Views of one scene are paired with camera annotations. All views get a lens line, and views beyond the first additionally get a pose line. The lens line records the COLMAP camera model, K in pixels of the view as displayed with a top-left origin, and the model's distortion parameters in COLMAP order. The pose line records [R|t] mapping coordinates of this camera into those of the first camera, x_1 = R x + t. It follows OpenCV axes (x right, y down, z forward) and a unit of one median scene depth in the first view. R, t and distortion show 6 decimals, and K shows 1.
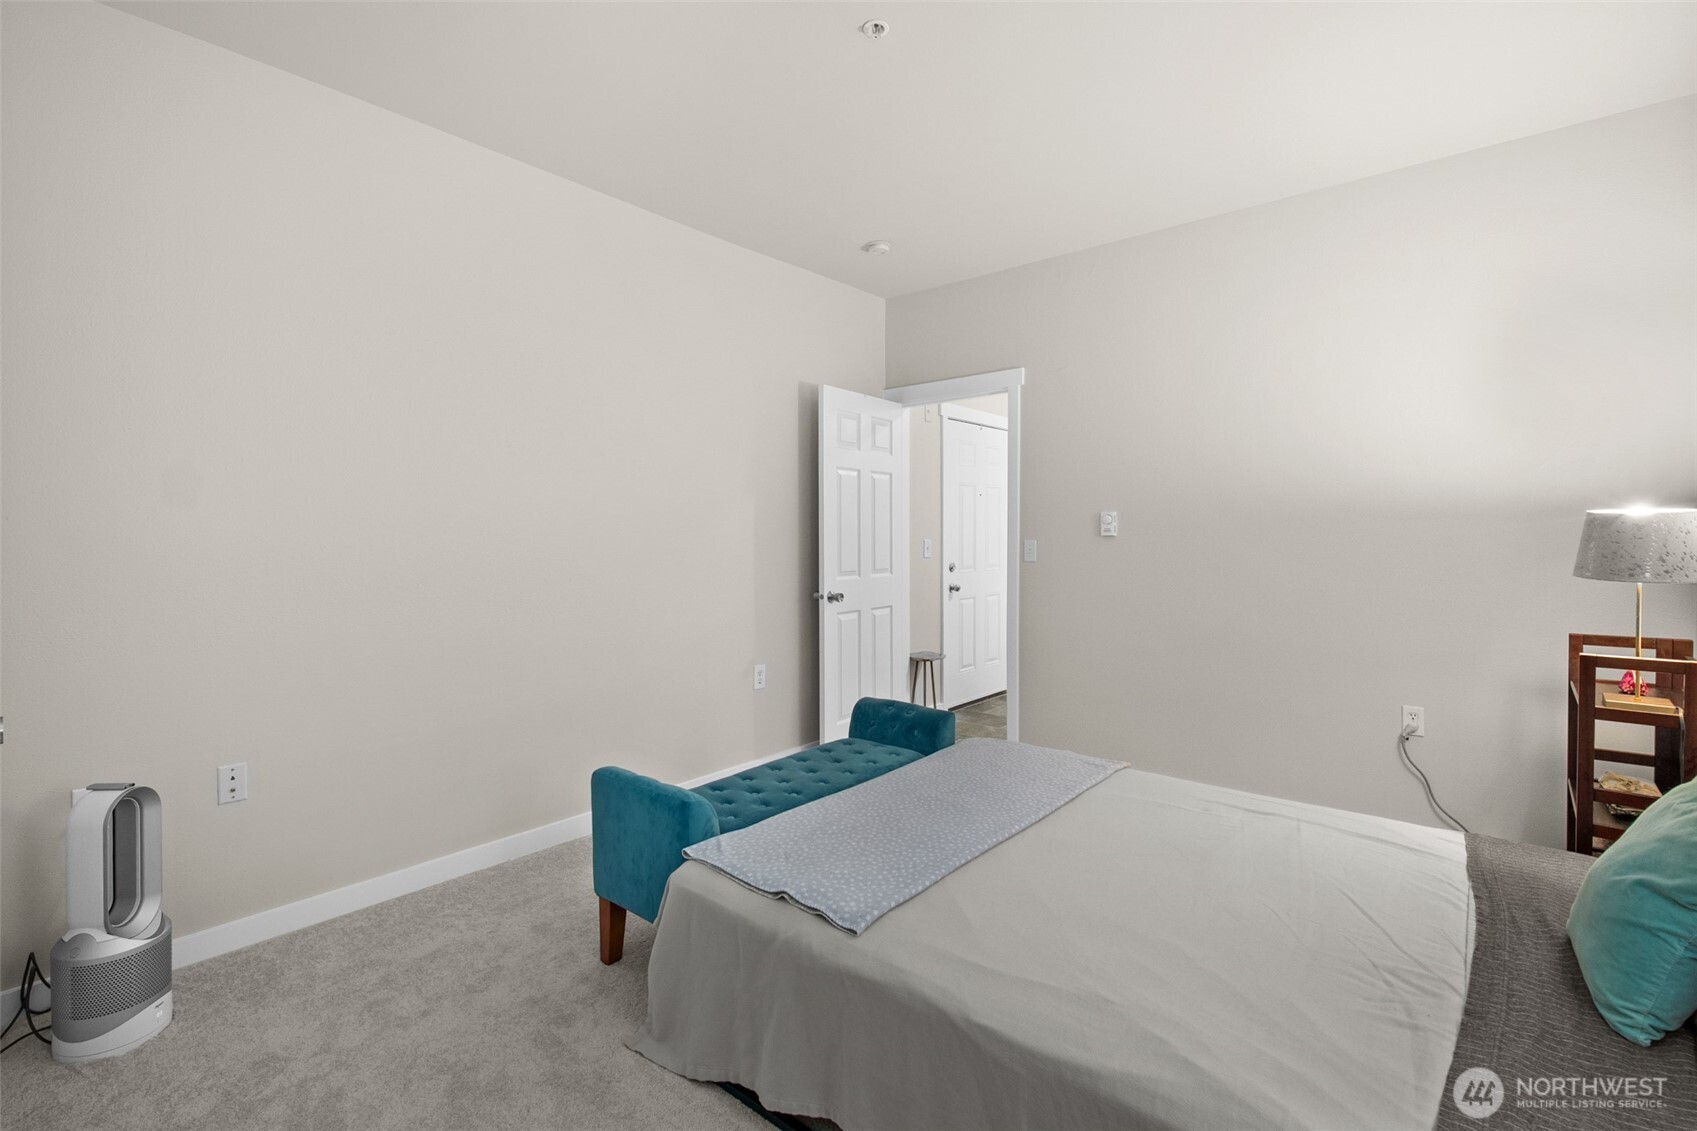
lens RADIAL K [[762.5, 0, 850.6], [0, 762.5, 554.4], [0, 0, 1]] dist [0.016648, -0.011574]
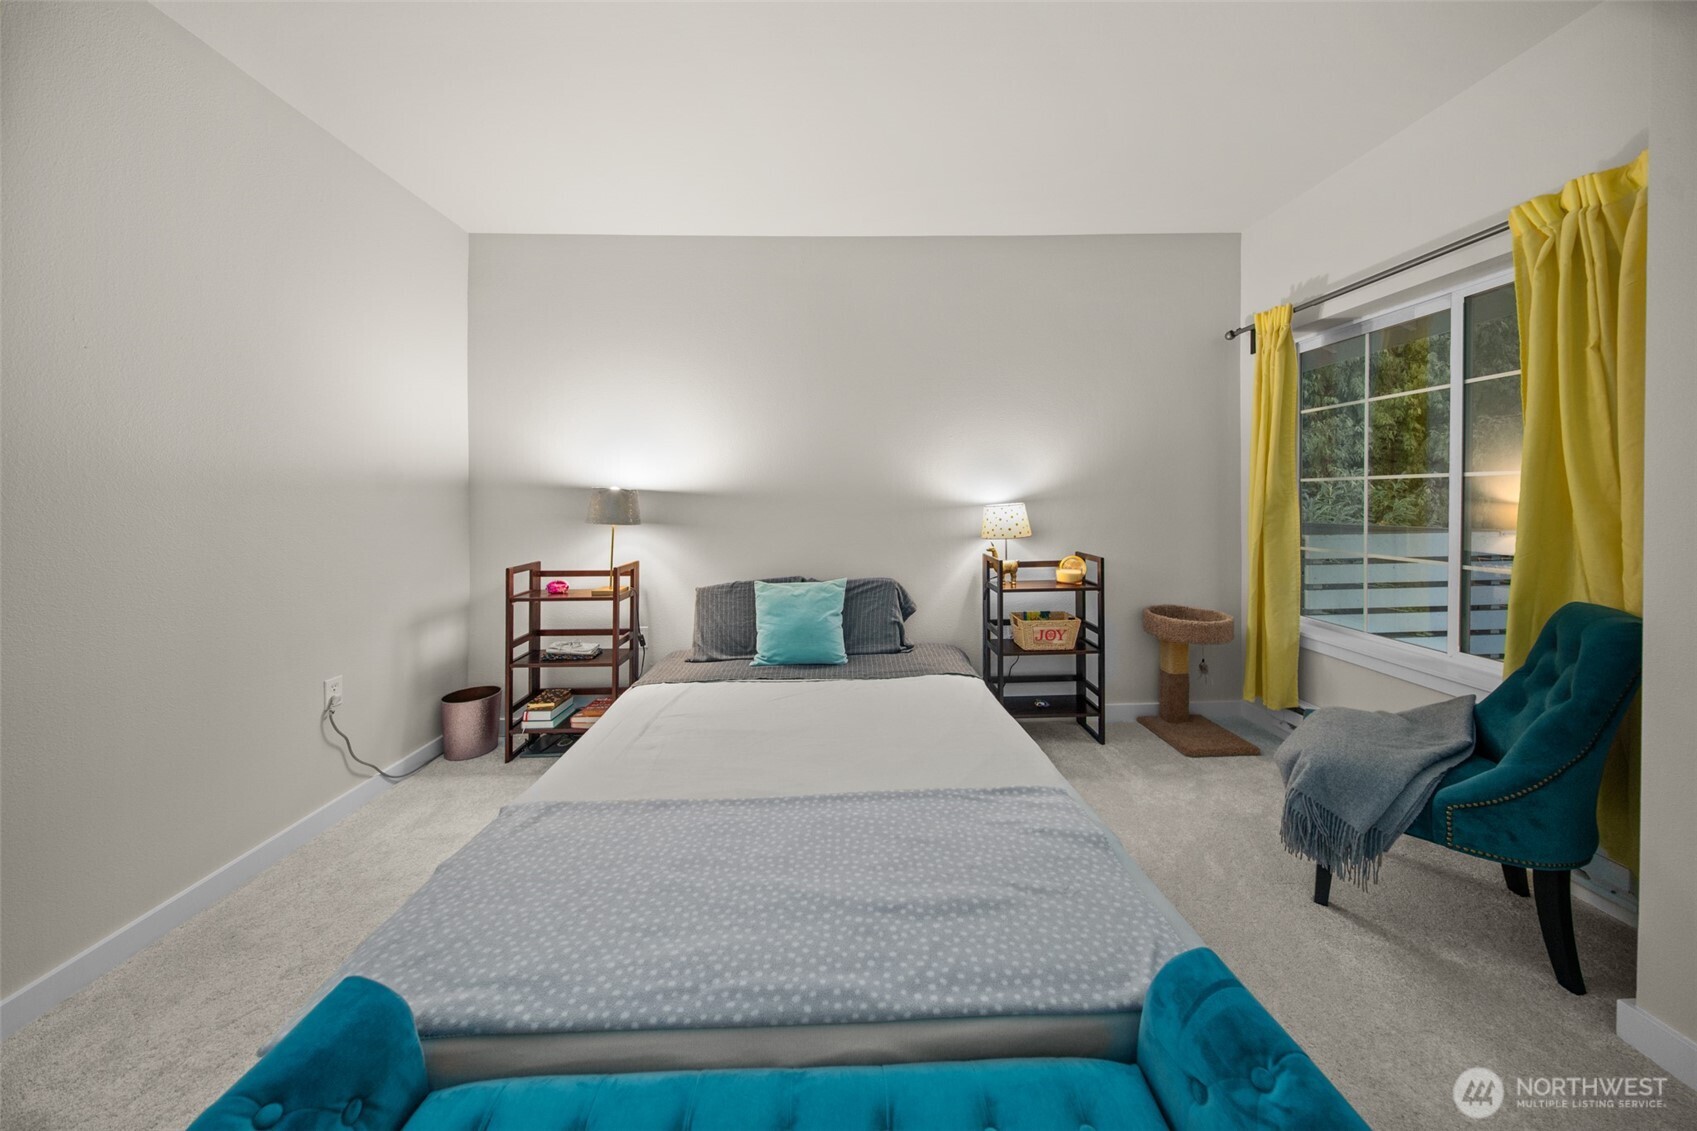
lens RADIAL K [[520.1, 0, 847.6], [0, 520.1, 513.8], [0, 0, 1]] dist [0.000189, -0.000163]
pose [[-0.672371, -0.010650, 0.740138, -0.214989], [0.031540, 0.998576, 0.043020, -0.022200], [-0.739542, 0.052270, -0.671078, 0.946427]]
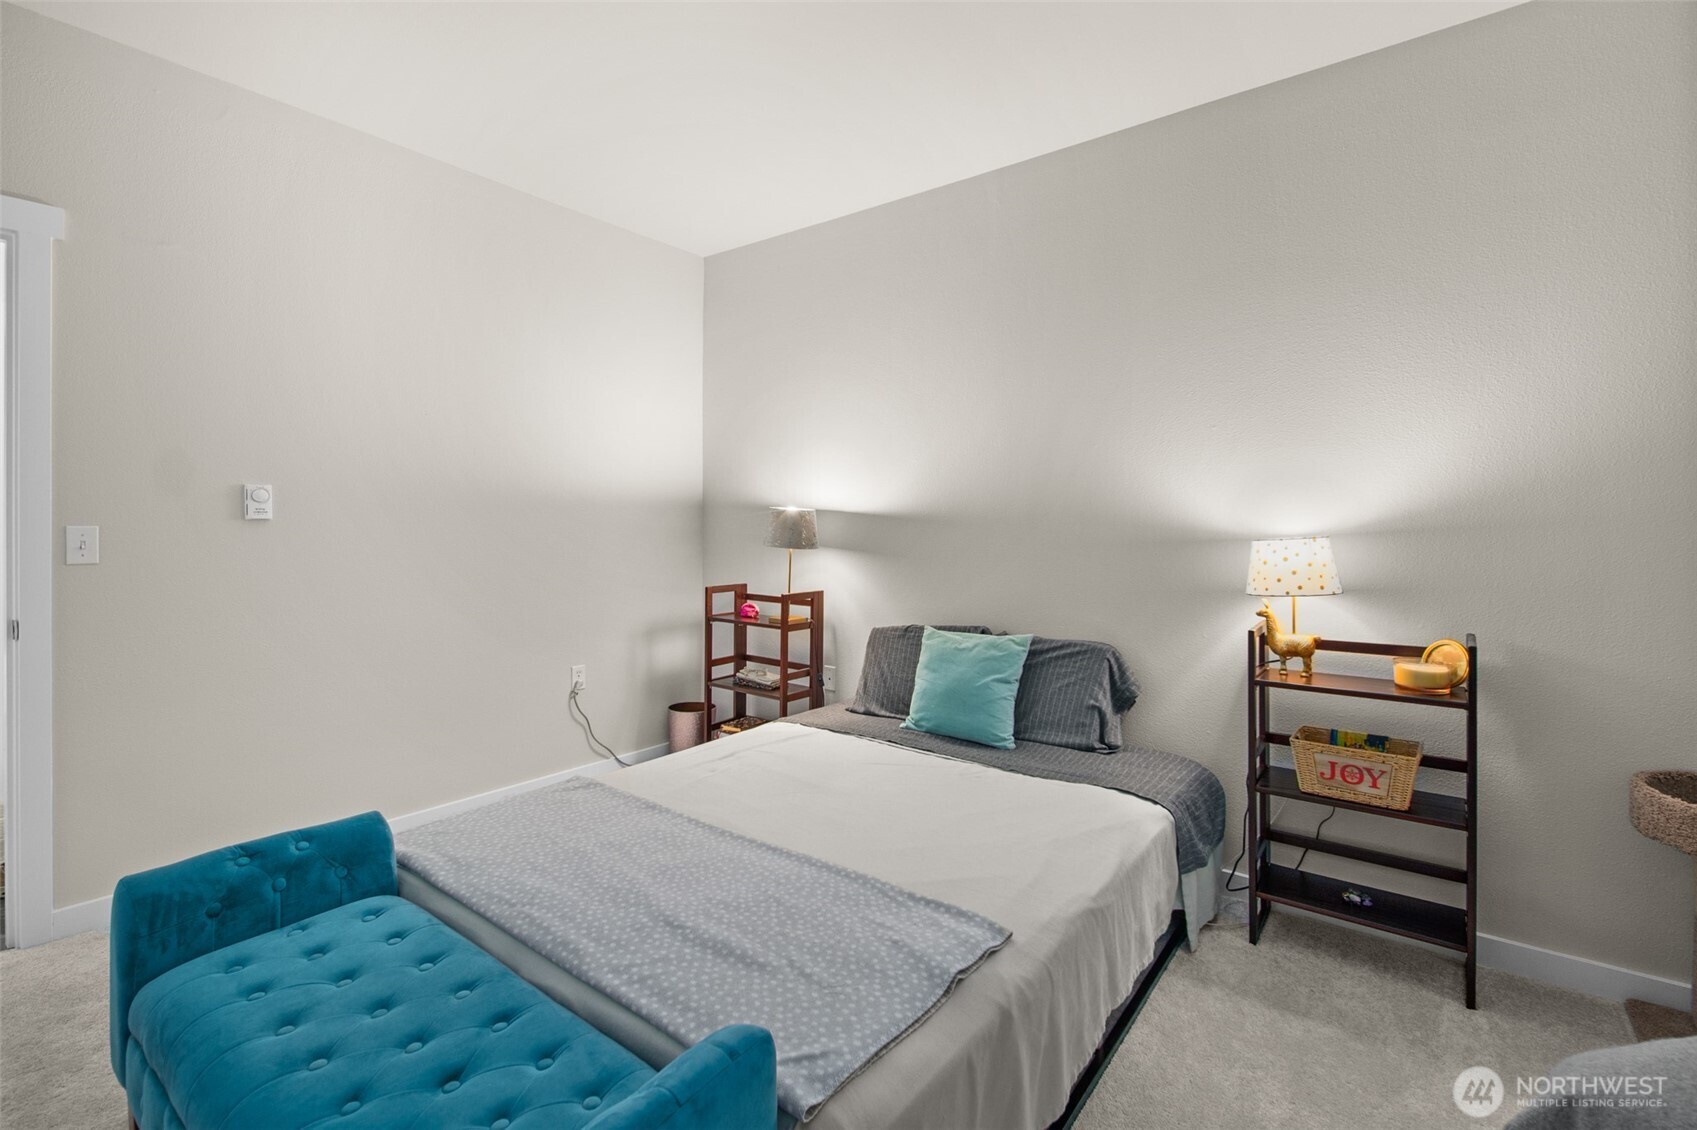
lens RADIAL K [[762.5, 0, 850.6], [0, 762.5, 553.9], [0, 0, 1]] dist [0.016648, -0.011574]
pose [[-0.054533, -0.035446, 0.997883, -0.473099], [0.016984, 0.999192, 0.036421, -0.011785], [-0.998367, 0.018934, -0.053887, 0.635552]]
